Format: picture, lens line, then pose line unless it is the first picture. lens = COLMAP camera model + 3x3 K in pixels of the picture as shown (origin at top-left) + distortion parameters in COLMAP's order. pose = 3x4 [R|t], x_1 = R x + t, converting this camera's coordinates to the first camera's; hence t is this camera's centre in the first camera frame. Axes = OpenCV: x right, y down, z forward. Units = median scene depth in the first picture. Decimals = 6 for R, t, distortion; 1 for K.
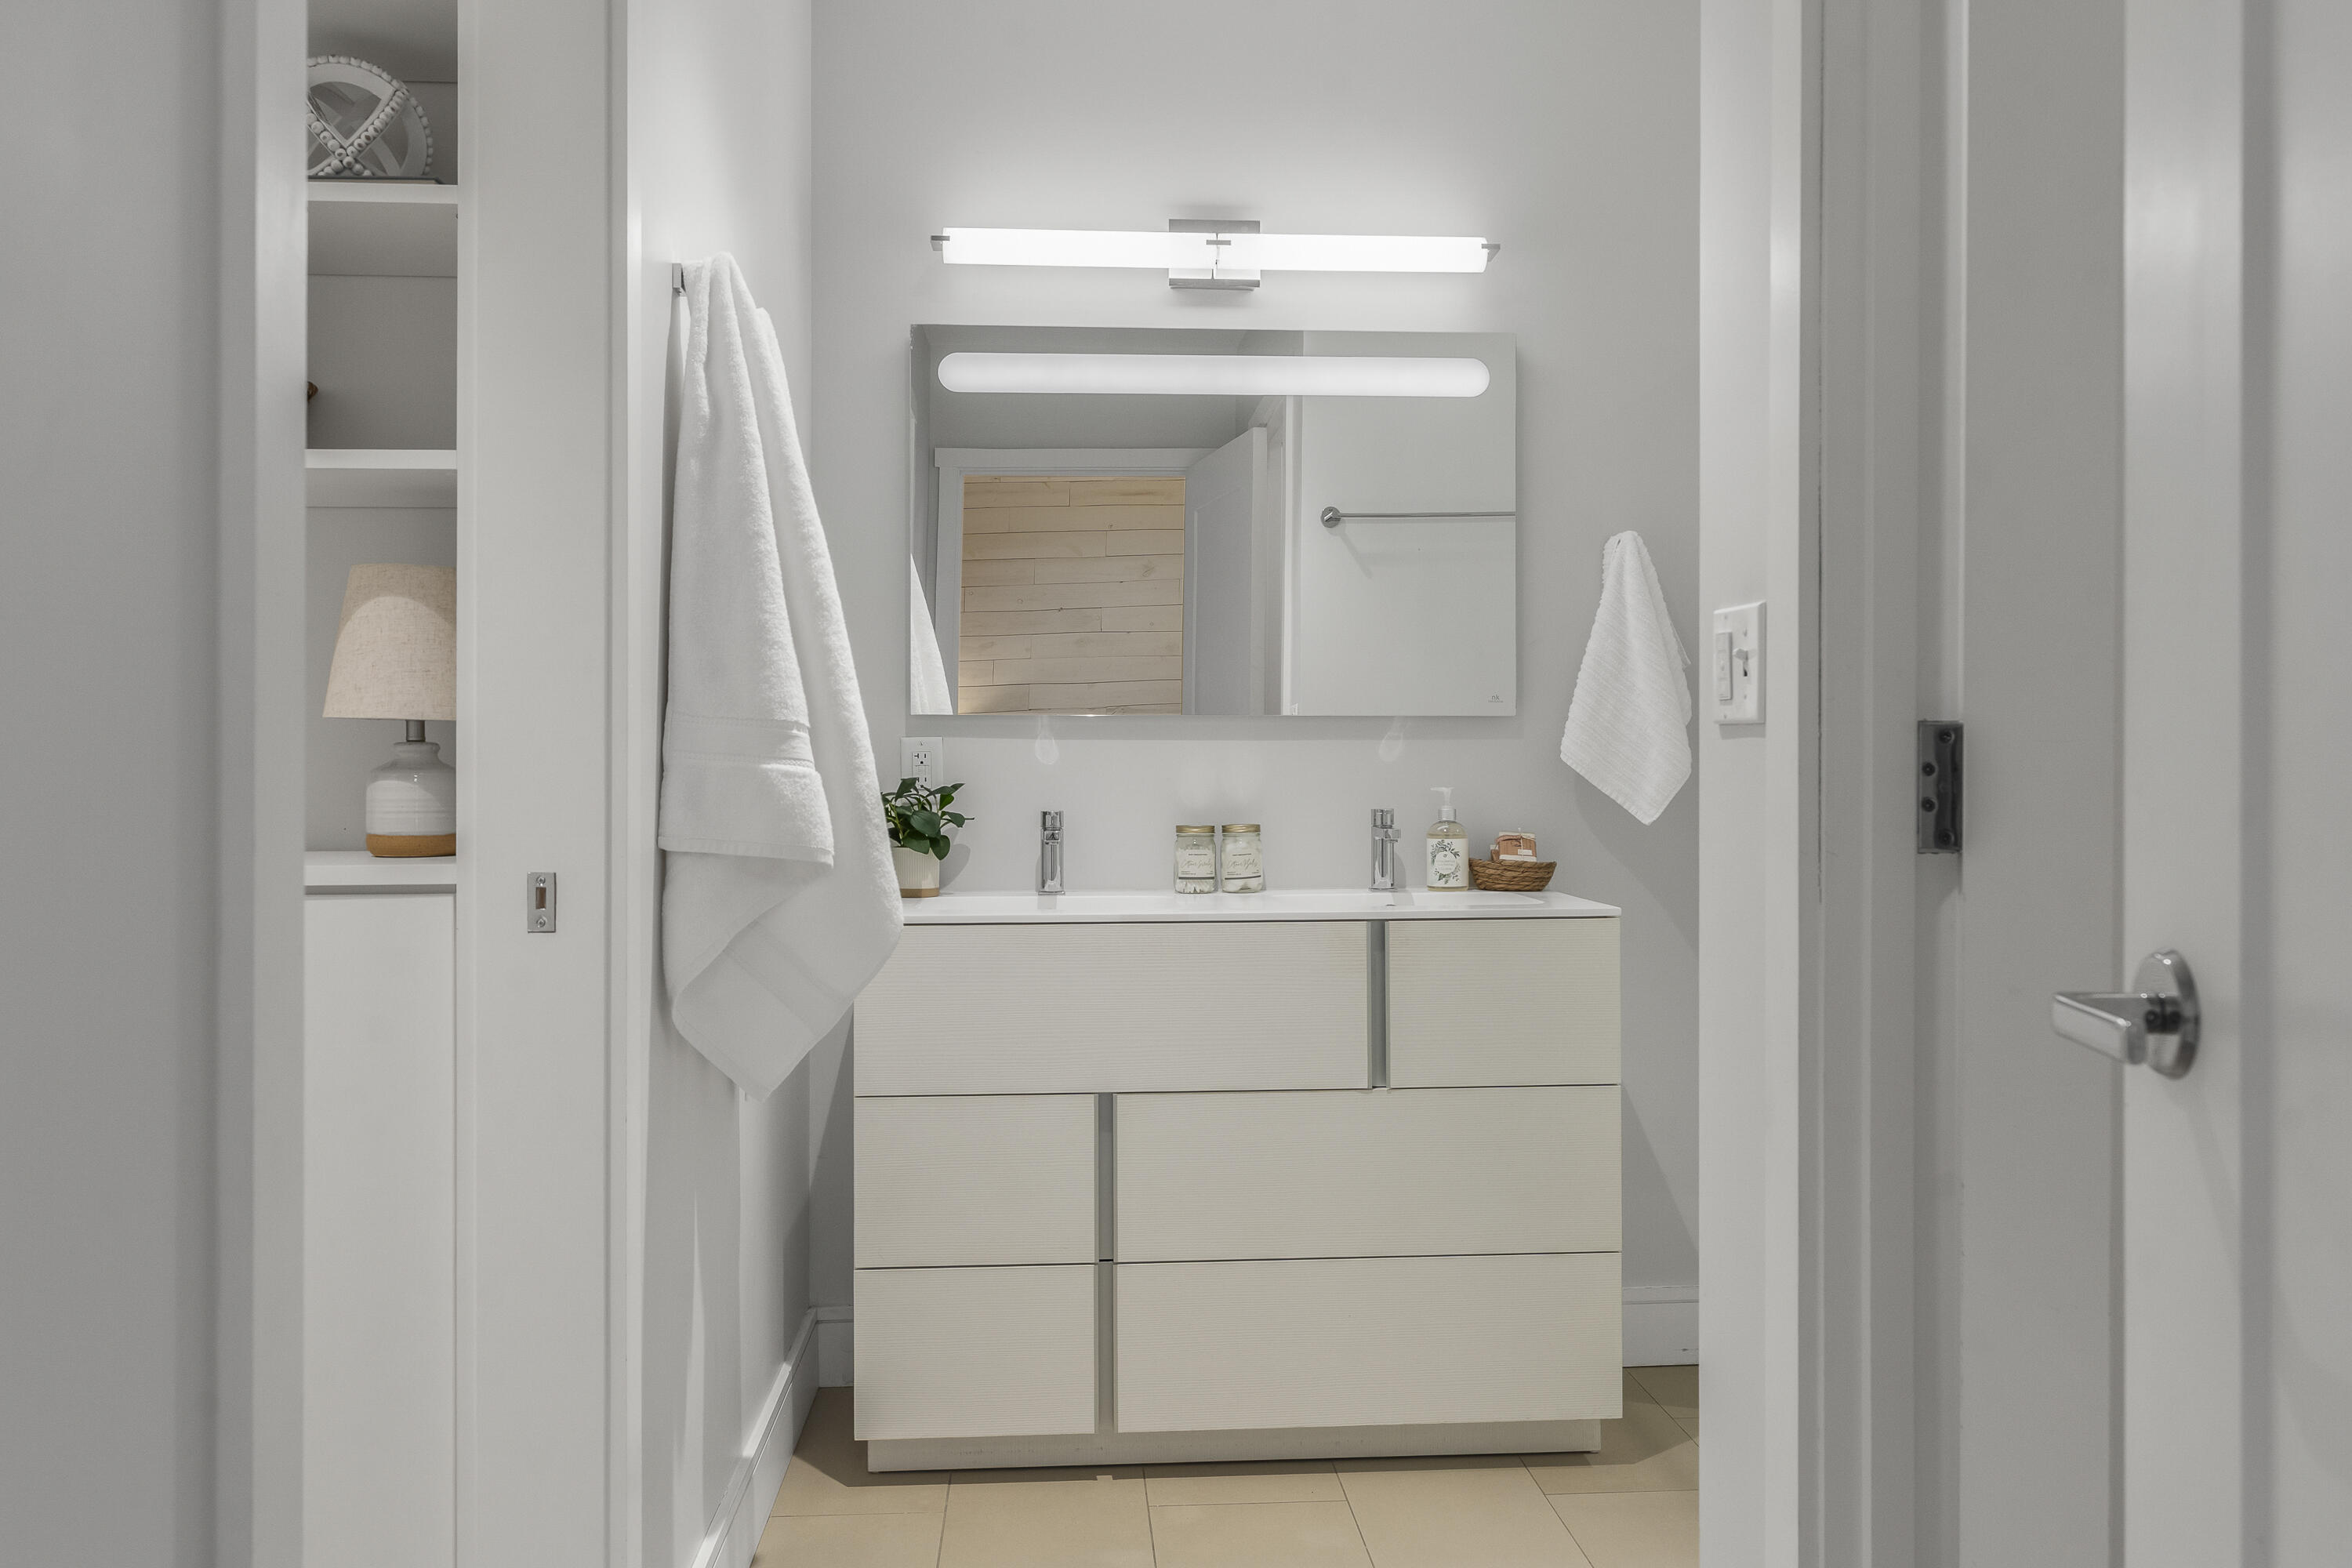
lens RADIAL K [[1827.9, 0, 1176.0], [0, 1827.9, 784.0], [0, 0, 1]] dist [-0.000981, 0.000262]
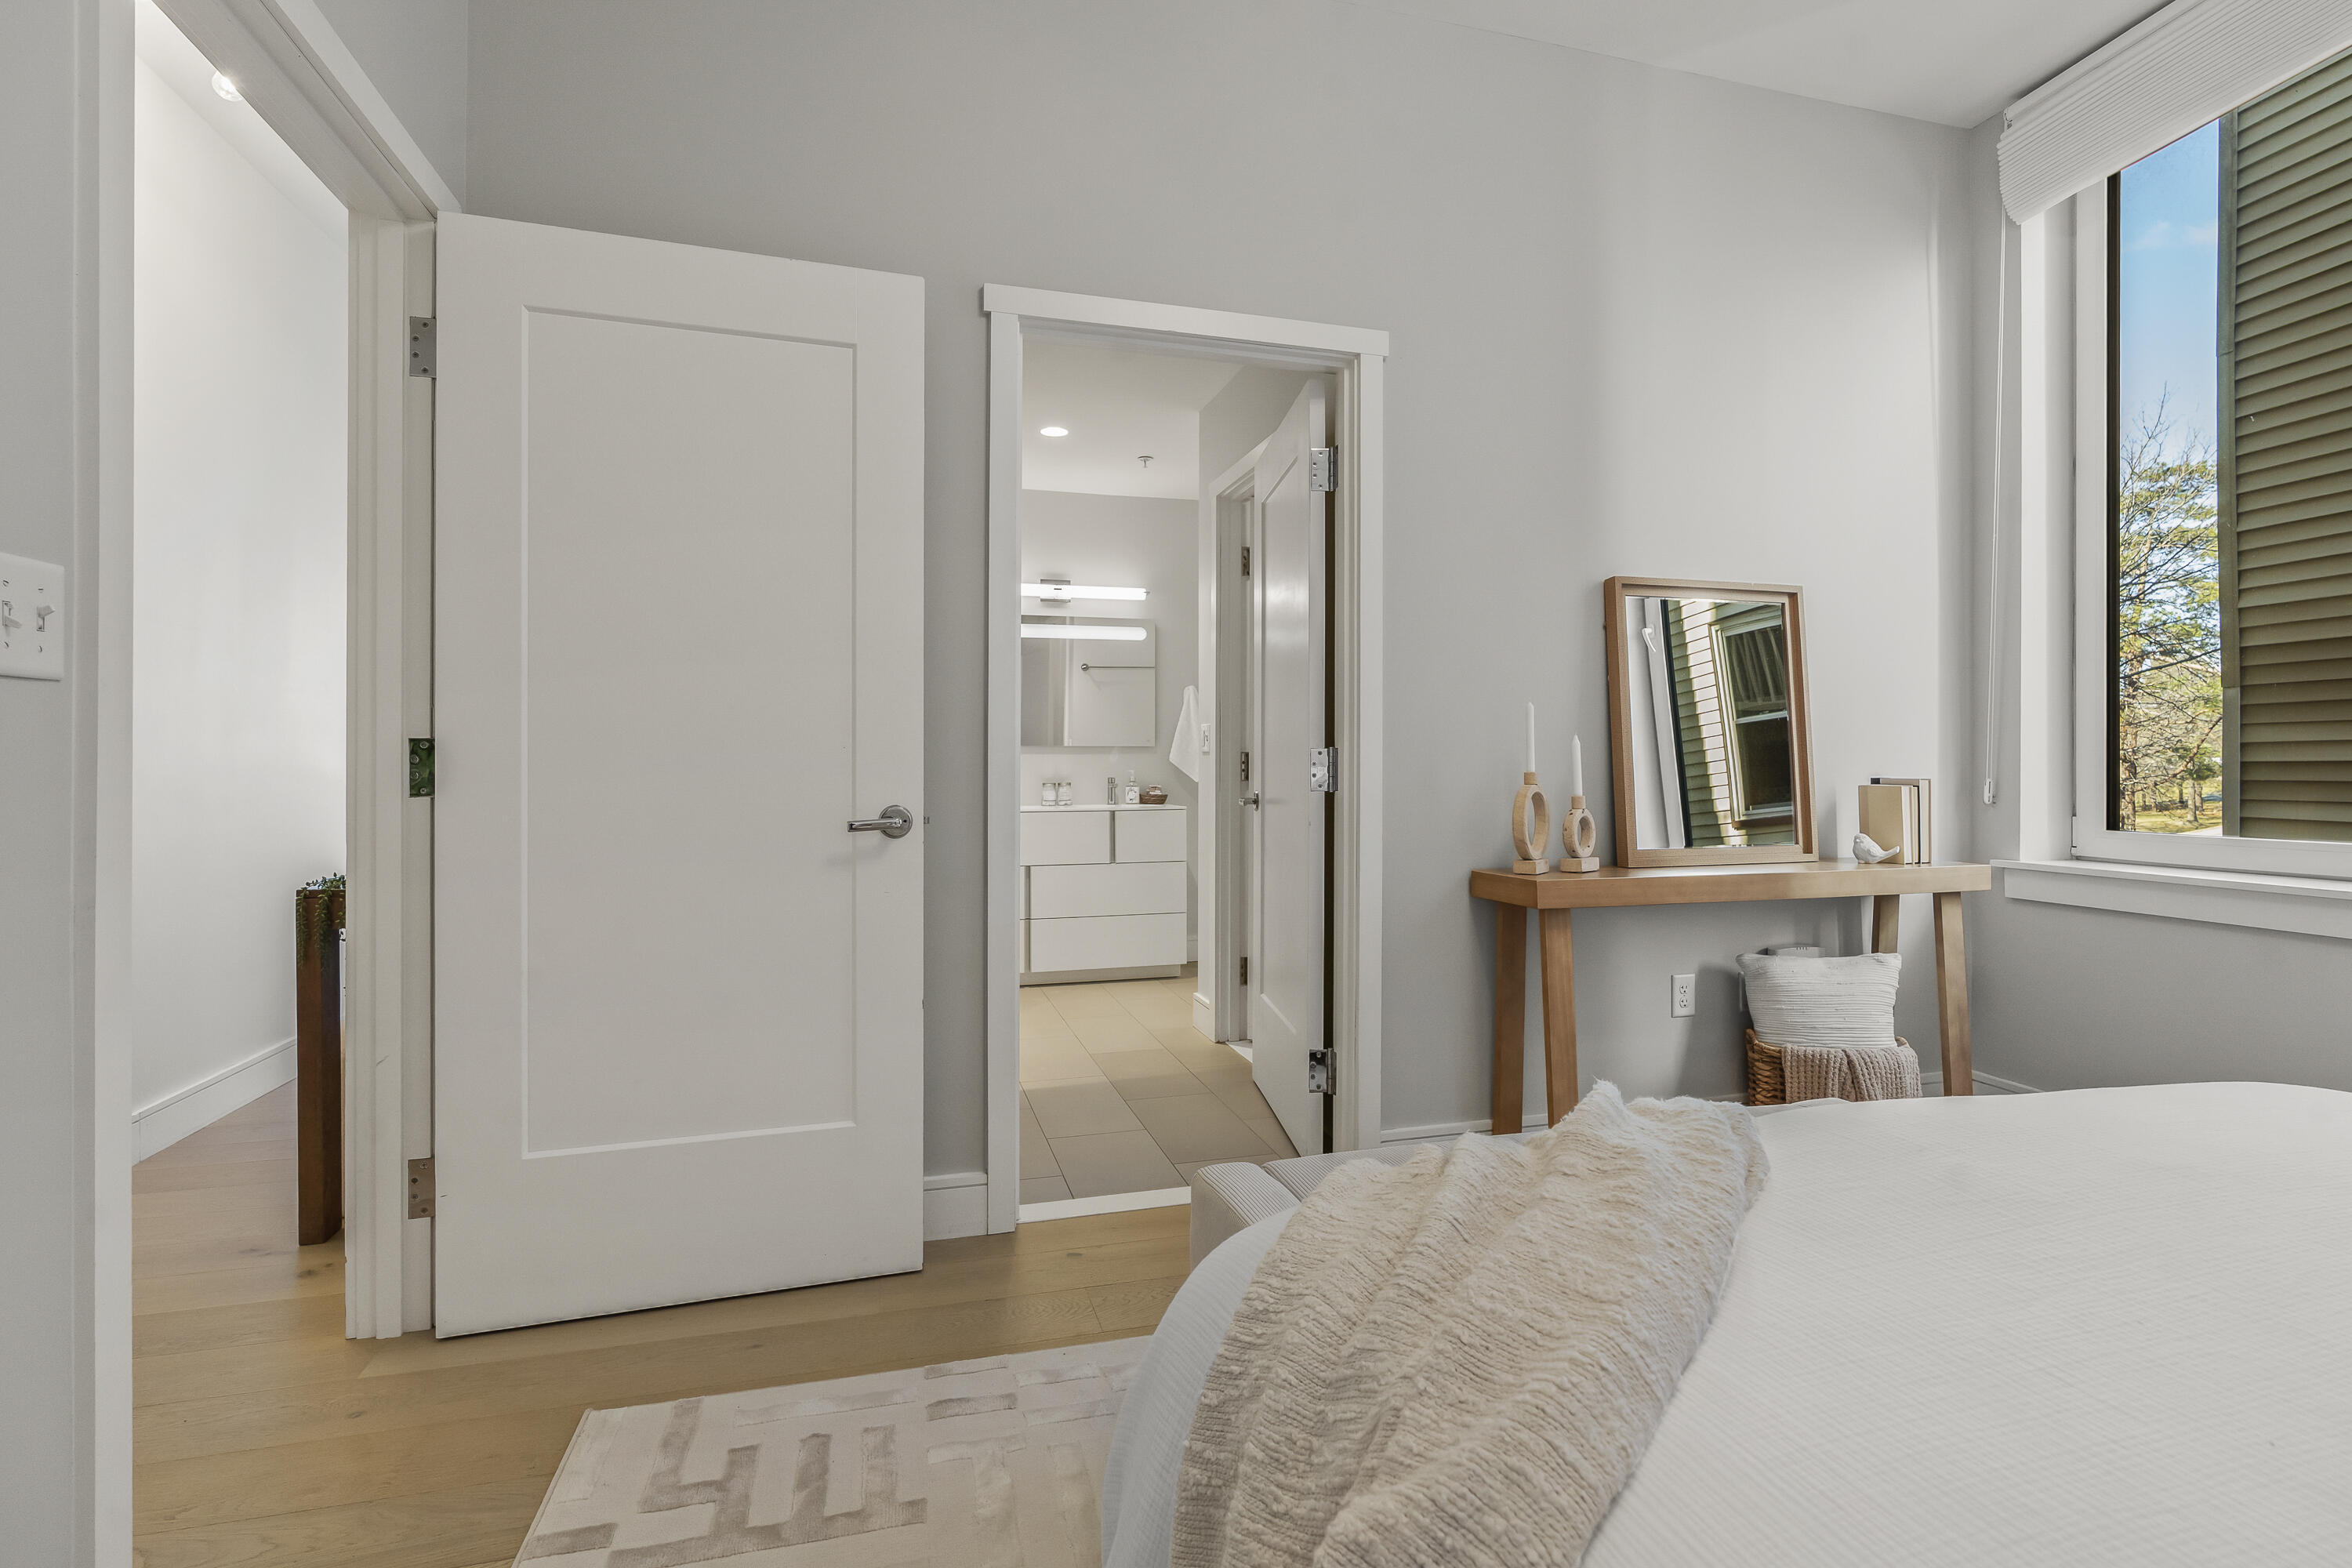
lens RADIAL K [[1080.4, 0, 1176.0], [0, 1080.4, 784.0], [0, 0, 1]] dist [0.002068, 0.000430]
pose [[0.979767, -0.001823, 0.200134, -0.139234], [0.000353, 0.999973, 0.007381, 0.011653], [-0.200142, -0.007161, 0.979741, -0.766798]]
